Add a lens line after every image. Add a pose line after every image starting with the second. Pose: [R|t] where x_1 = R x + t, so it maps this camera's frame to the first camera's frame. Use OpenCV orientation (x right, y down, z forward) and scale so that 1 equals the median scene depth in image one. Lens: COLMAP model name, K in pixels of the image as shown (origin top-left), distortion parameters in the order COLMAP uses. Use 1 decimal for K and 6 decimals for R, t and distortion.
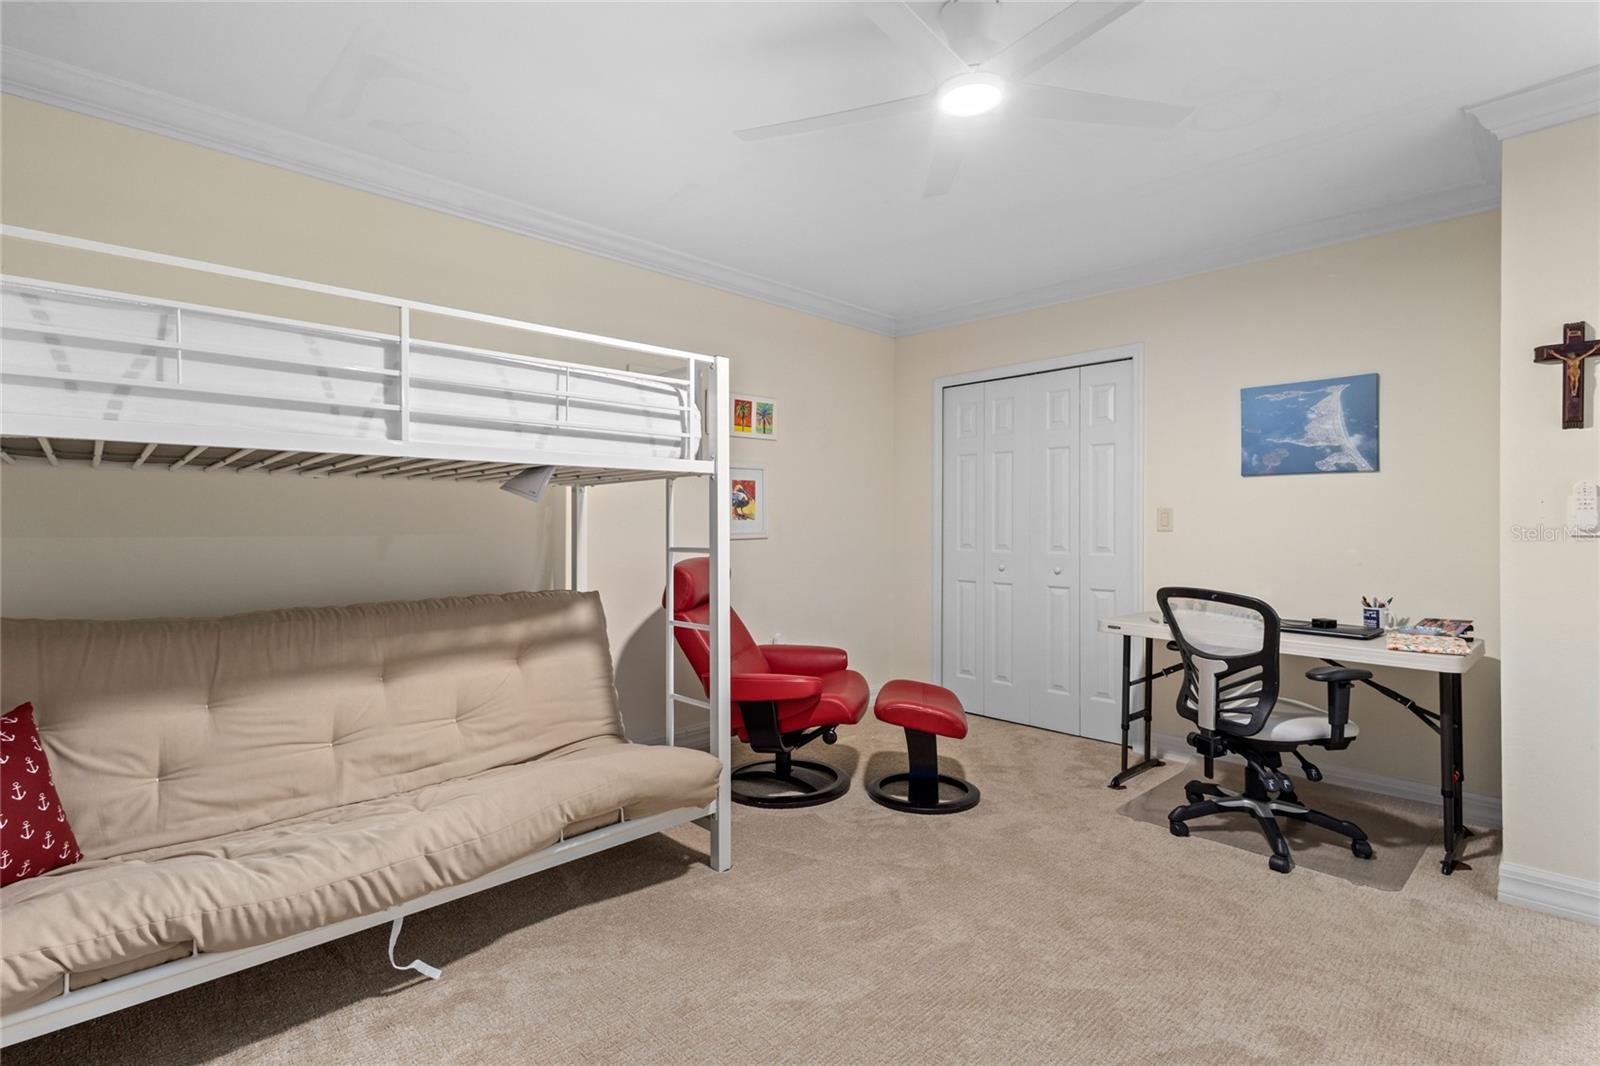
lens RADIAL K [[751.0, 0, 798.6], [0, 751.0, 528.1], [0, 0, 1]] dist [0.005715, -0.000264]
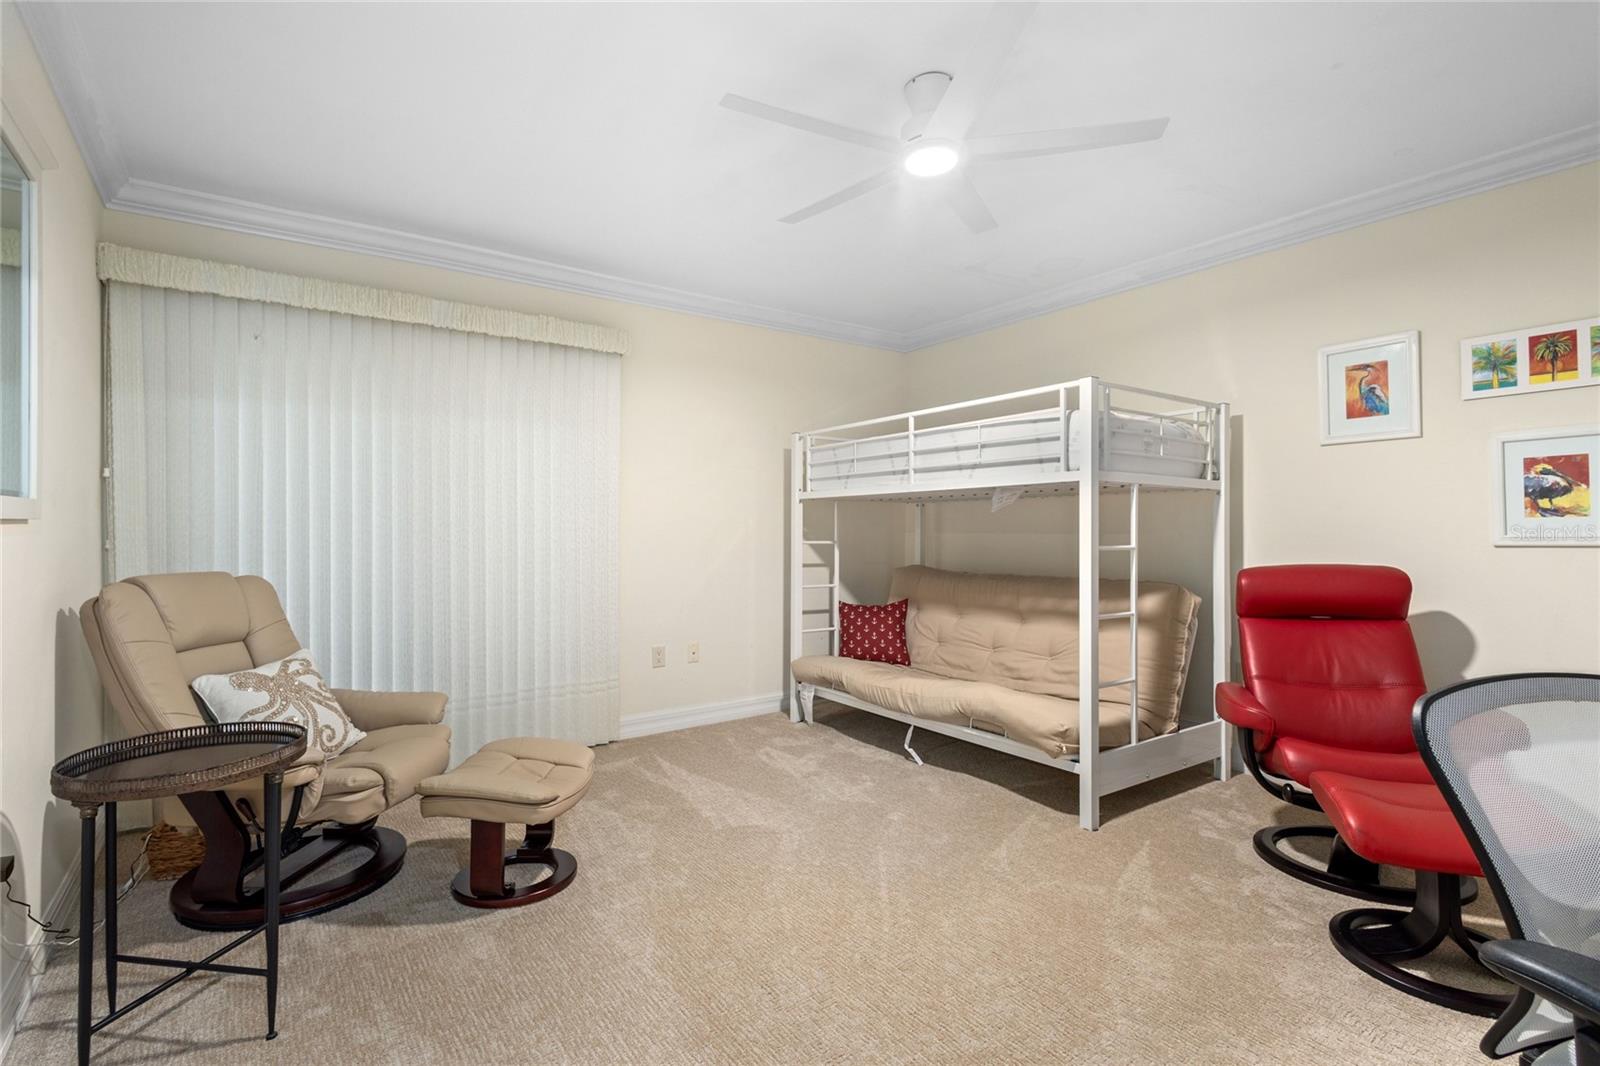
lens RADIAL K [[751.0, 0, 798.6], [0, 751.0, 528.1], [0, 0, 1]] dist [0.005715, -0.000264]
pose [[-0.141429, -0.003517, -0.989942, 1.211761], [-0.004171, 0.999987, -0.002957, 0.006225], [0.989940, 0.003711, -0.141442, 0.811178]]
